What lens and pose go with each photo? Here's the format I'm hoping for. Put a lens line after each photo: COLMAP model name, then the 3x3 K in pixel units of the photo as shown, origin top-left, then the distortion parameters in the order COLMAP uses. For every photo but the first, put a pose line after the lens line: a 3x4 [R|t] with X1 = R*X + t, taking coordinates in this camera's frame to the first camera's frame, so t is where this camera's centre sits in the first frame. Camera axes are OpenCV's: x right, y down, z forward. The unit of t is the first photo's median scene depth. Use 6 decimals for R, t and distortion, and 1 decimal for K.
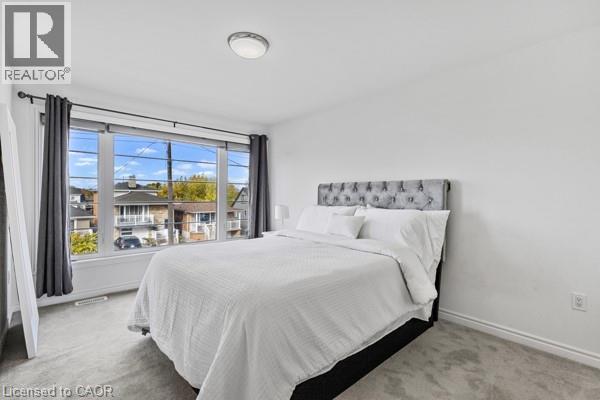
lens RADIAL K [[279.6, 0, 300.0], [0, 279.6, 200.0], [0, 0, 1]] dist [0.002205, 0.000105]
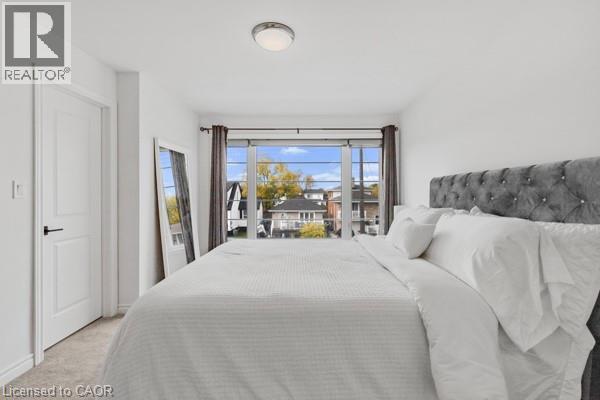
lens RADIAL K [[270.0, 0, 304.7], [0, 270.0, 197.4], [0, 0, 1]] dist [0.000239, -0.000225]
pose [[0.737860, -0.001664, -0.674952, 0.354993], [-0.001281, 0.999992, -0.003867, -0.002696], [0.674953, 0.003718, 0.737851, 0.275076]]
